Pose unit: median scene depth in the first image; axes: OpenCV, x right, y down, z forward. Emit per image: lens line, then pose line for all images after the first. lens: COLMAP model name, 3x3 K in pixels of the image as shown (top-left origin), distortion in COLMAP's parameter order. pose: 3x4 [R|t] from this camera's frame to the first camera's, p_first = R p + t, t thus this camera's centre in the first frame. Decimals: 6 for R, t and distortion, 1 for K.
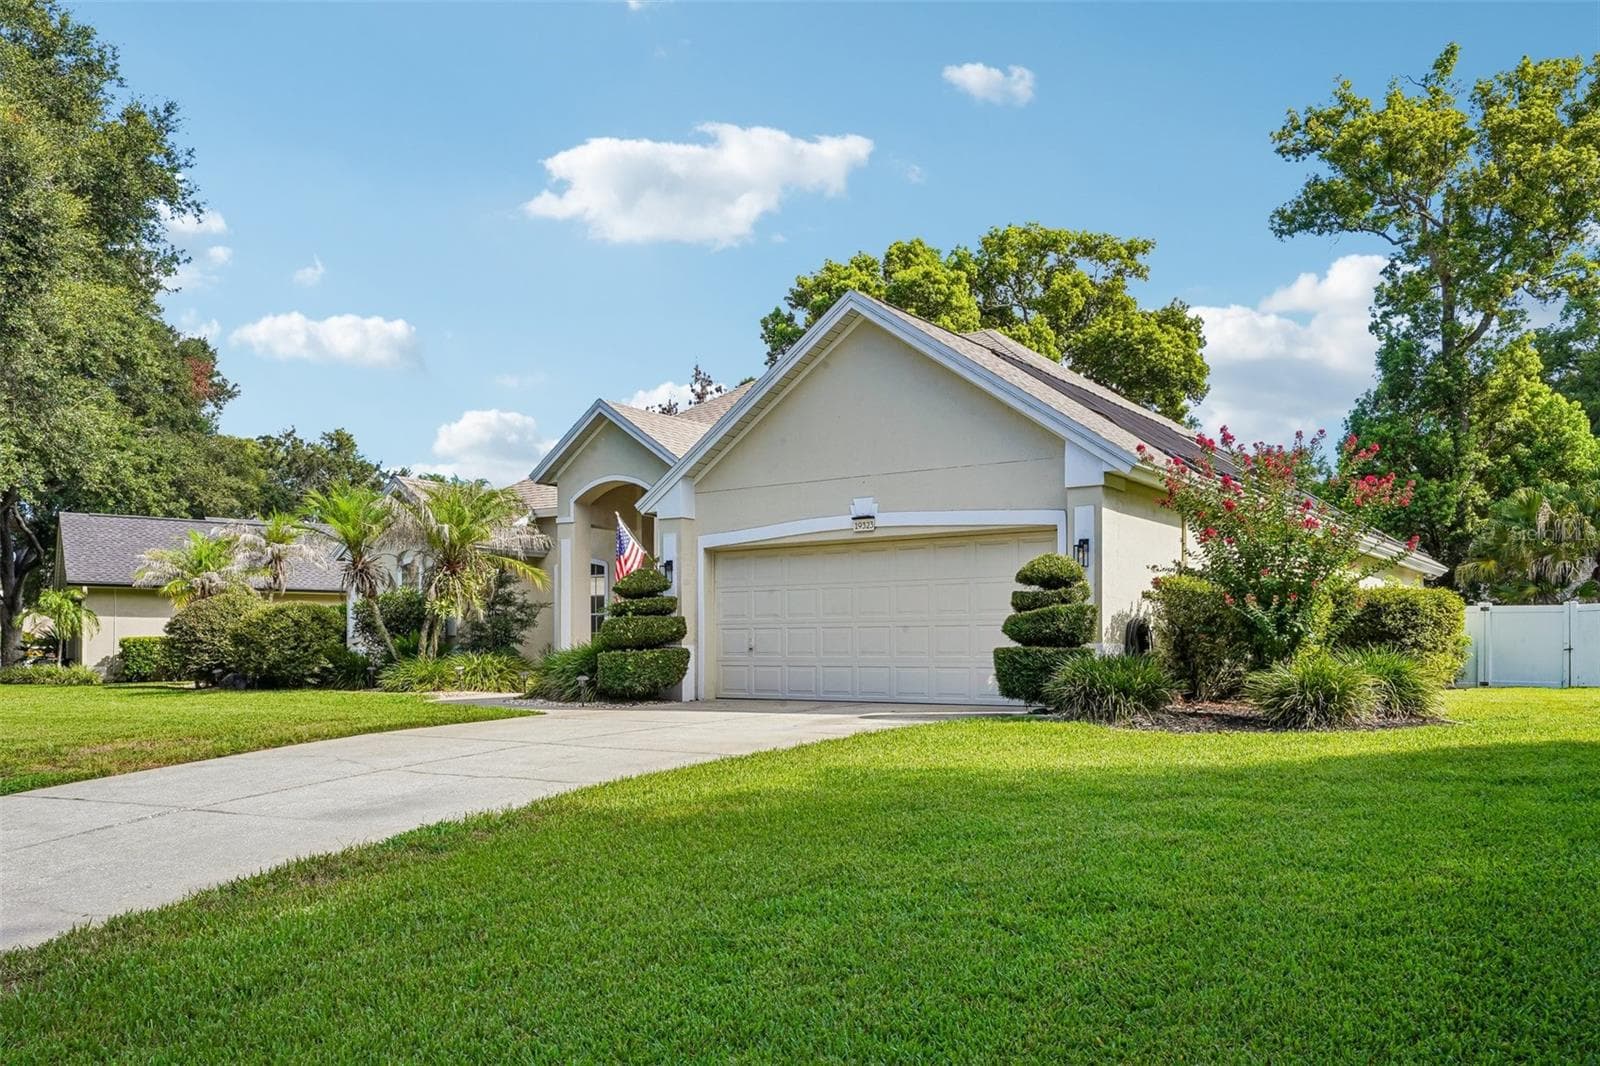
lens RADIAL K [[1270.4, 0, 800.6], [0, 1270.4, 660.5], [0, 0, 1]] dist [0.003245, 0.032943]
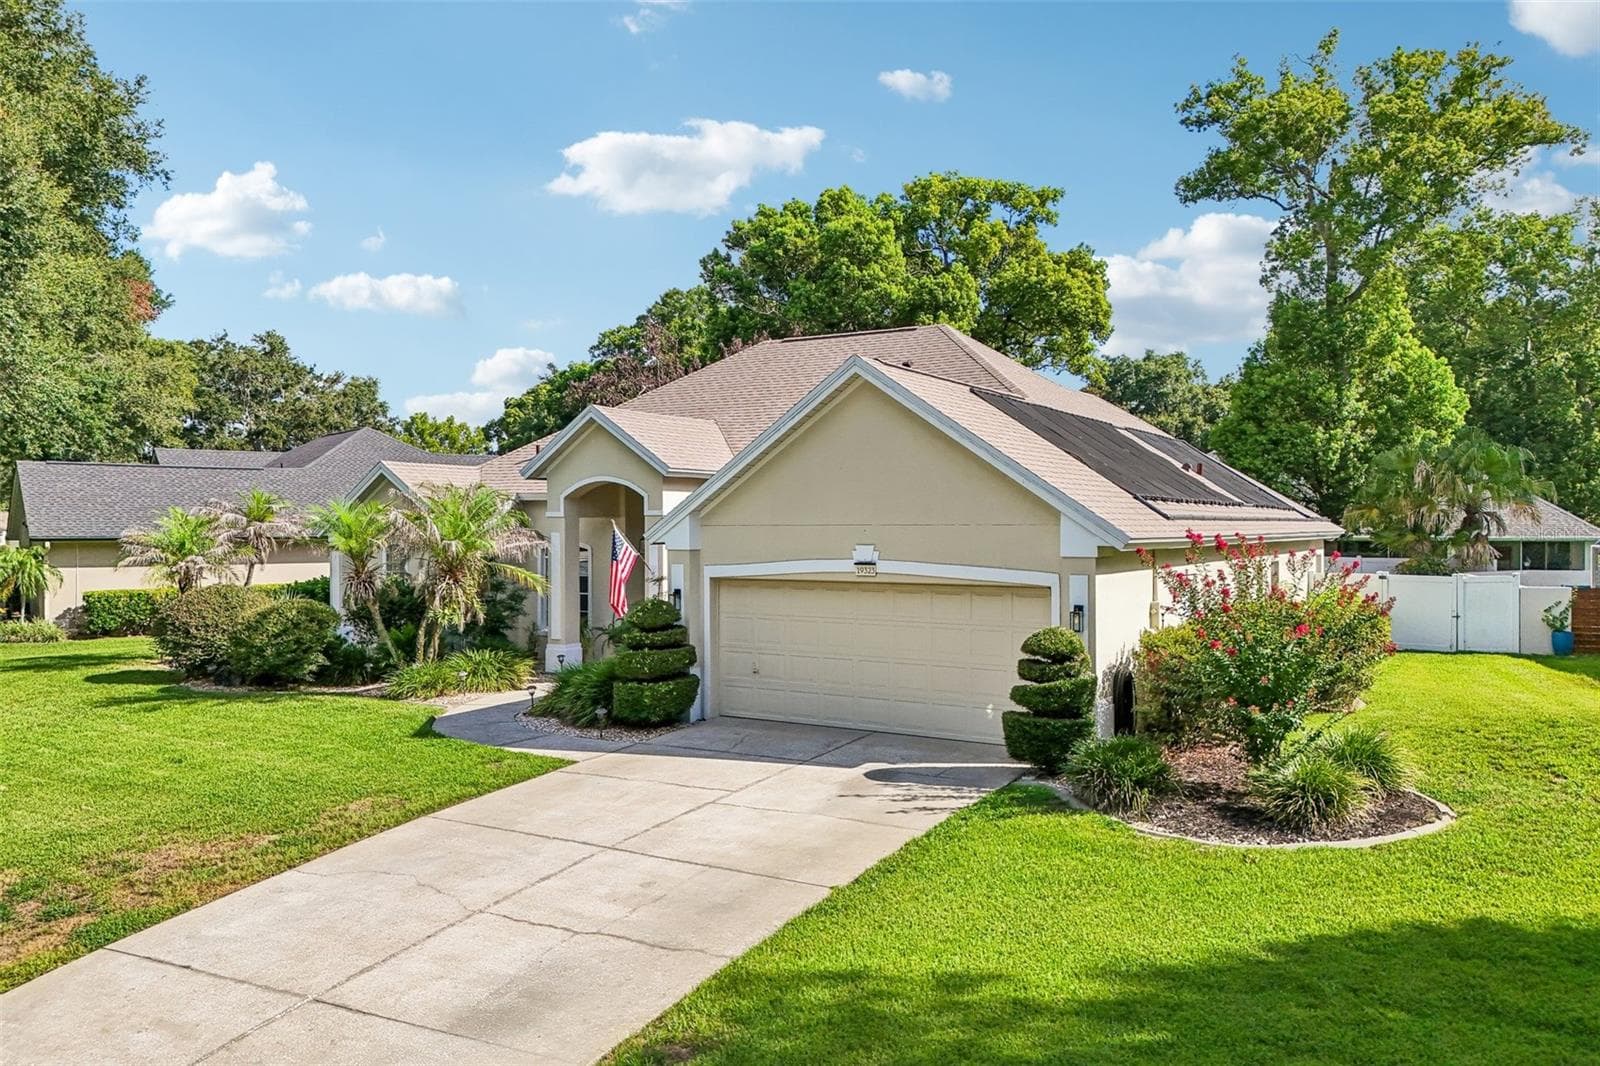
lens RADIAL K [[1188.1, 0, 800.0], [0, 1188.1, 533.0], [0, 0, 1]] dist [0.078386, -0.089859]
pose [[0.996783, -0.002286, 0.080116, -0.037359], [0.001588, 0.999960, 0.008776, -0.062903], [-0.080132, -0.008620, 0.996747, -0.002286]]
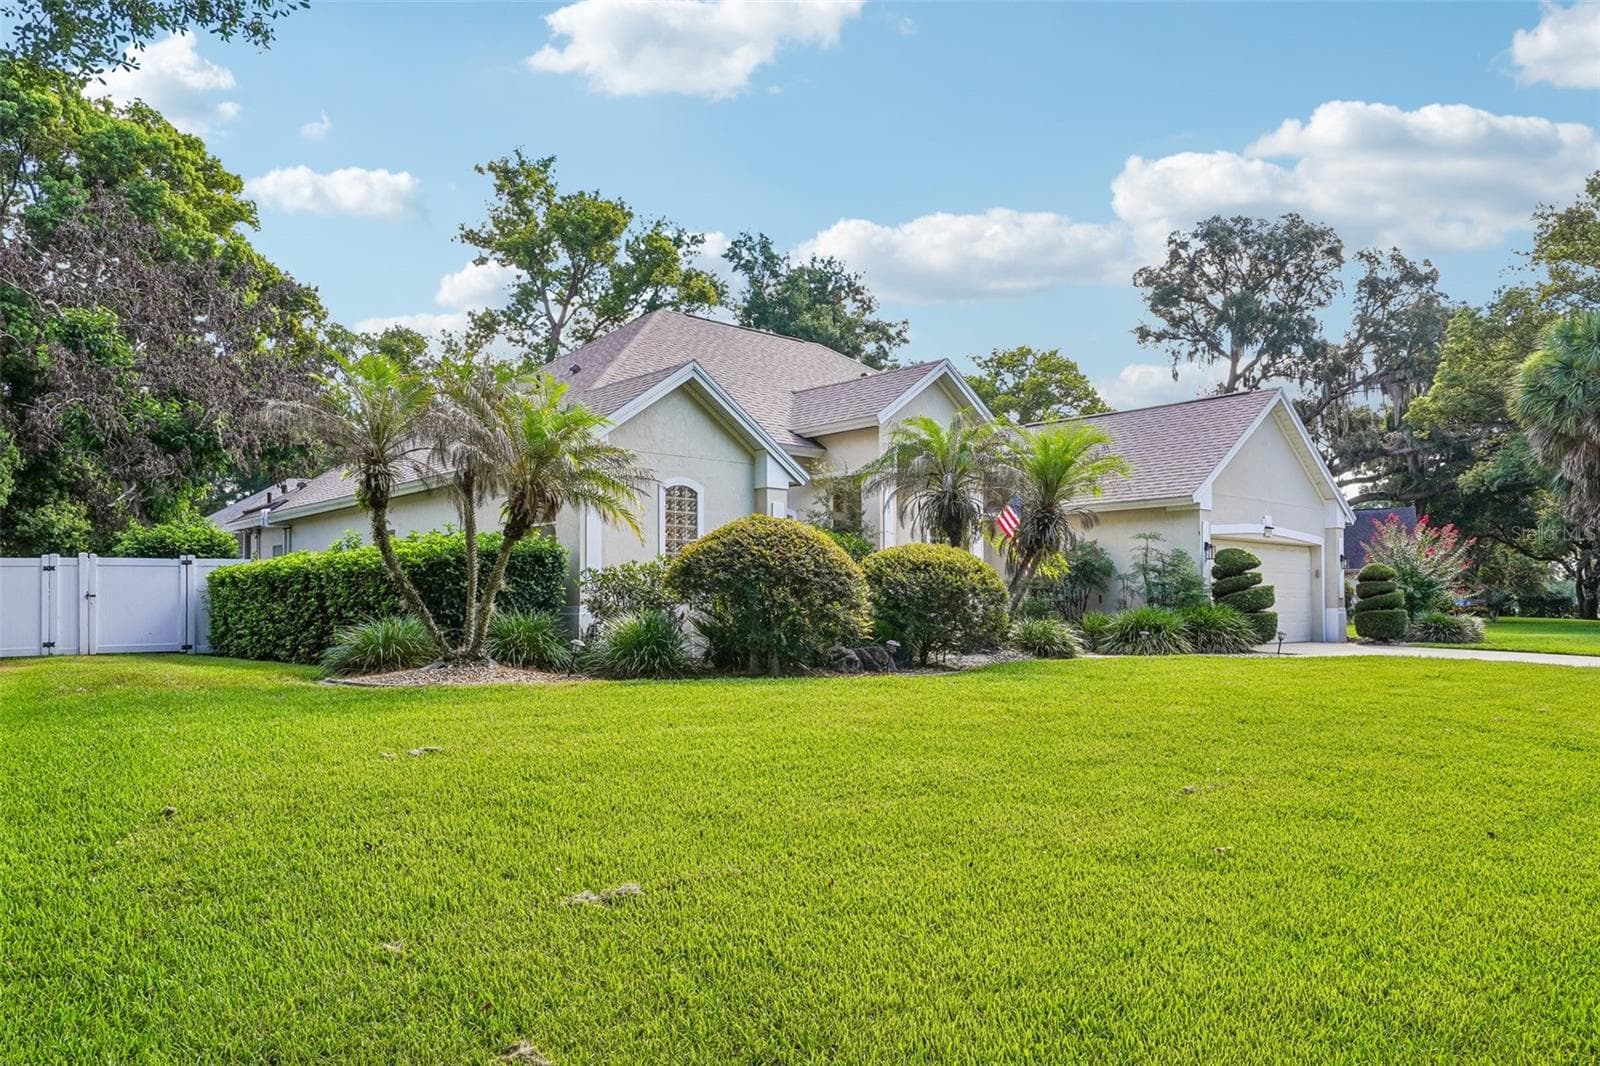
lens RADIAL K [[1083.0, 0, 783.7], [0, 1083.0, 618.4], [0, 0, 1]] dist [-0.023539, 0.047172]
pose [[0.222415, -0.007320, 0.974925, -0.594323], [0.000464, 0.999972, 0.007402, -0.004596], [-0.974952, -0.001194, 0.222412, 0.548416]]
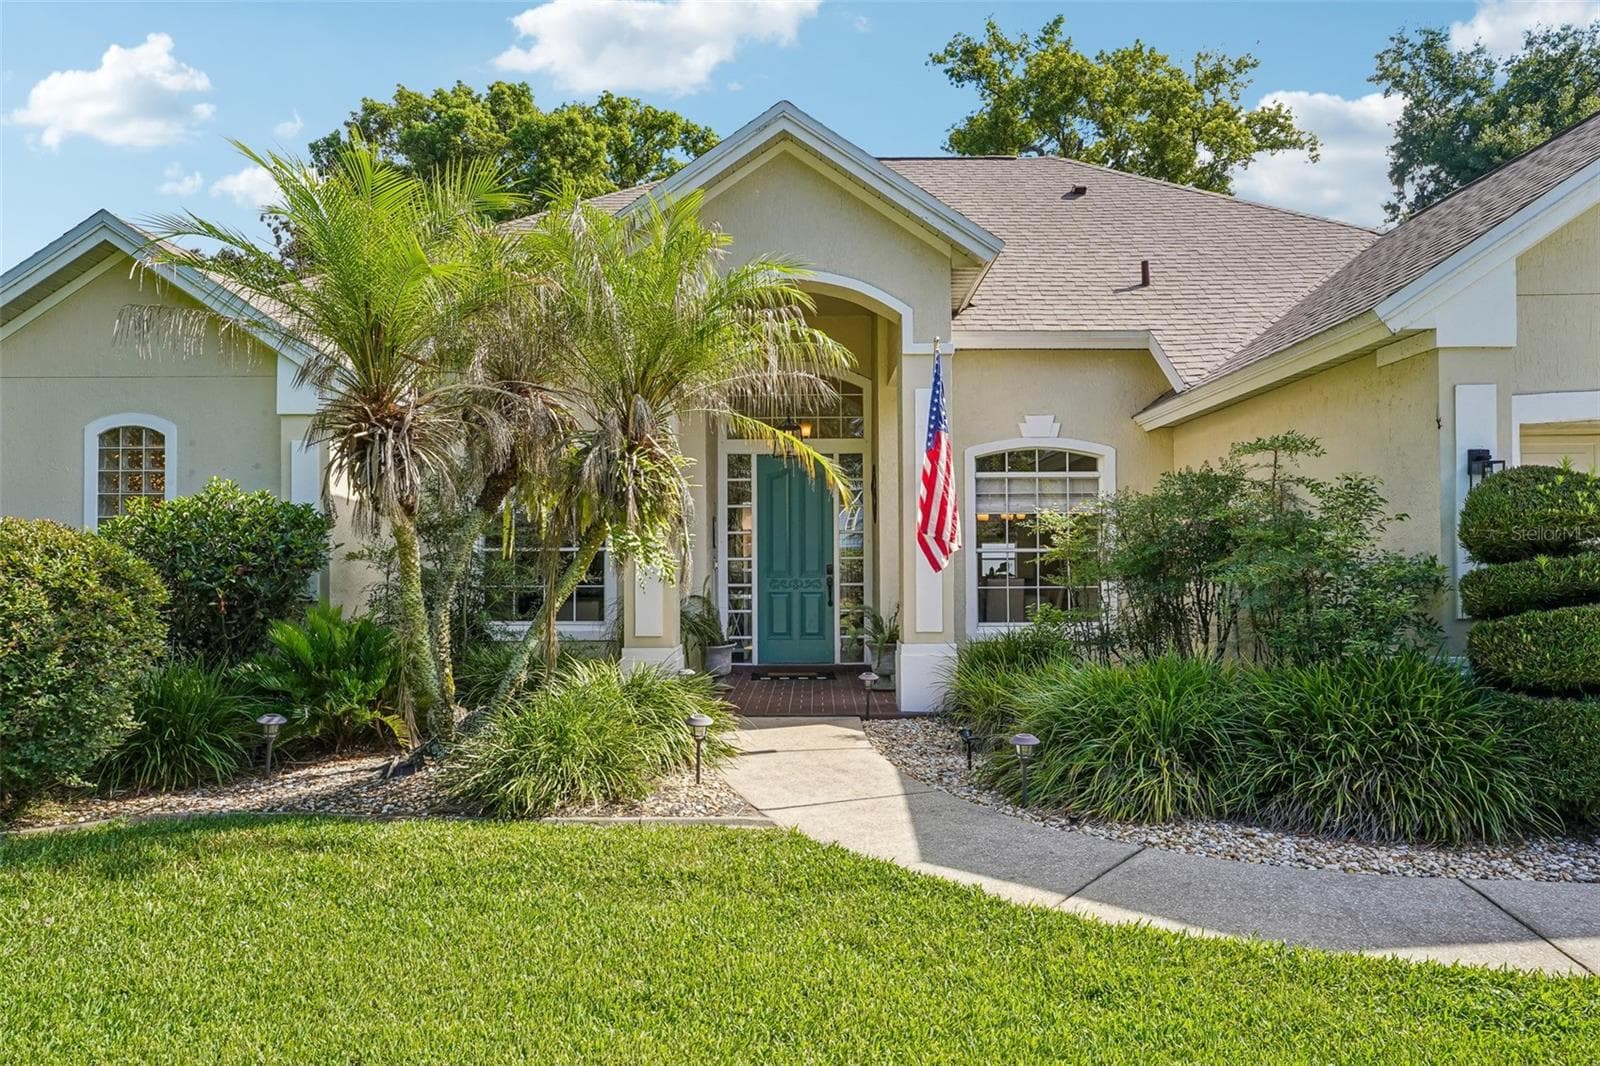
lens RADIAL K [[1103.8, 0, 783.9], [0, 1103.8, 552.8], [0, 0, 1]] dist [-0.003092, 0.002410]
pose [[0.826762, 0.003412, 0.562541, -0.227662], [0.001563, 0.999964, -0.008362, -0.020155], [-0.562549, 0.007792, 0.826727, 0.388865]]
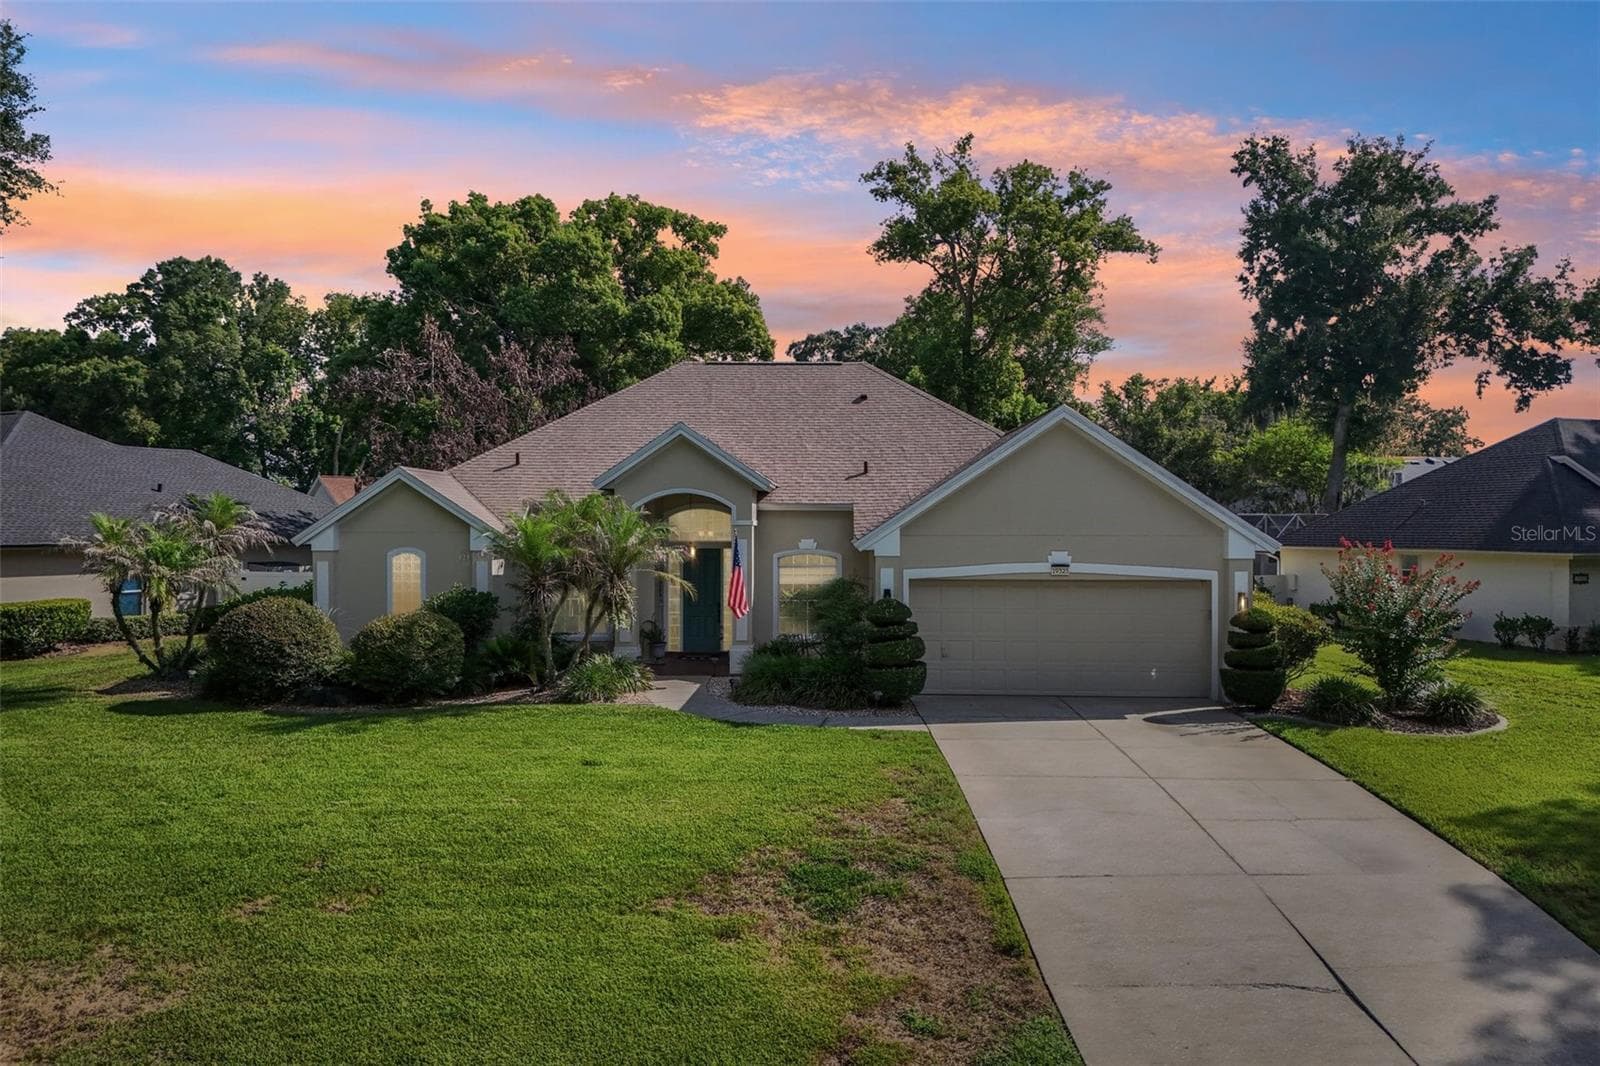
lens RADIAL K [[1188.1, 0, 800.0], [0, 1188.1, 533.0], [0, 0, 1]] dist [0.078386, -0.089859]
pose [[0.830366, -0.000803, 0.557217, -0.389834], [-0.004218, 0.999961, 0.007727, -0.066985], [-0.557202, -0.008767, 0.830331, 0.031317]]
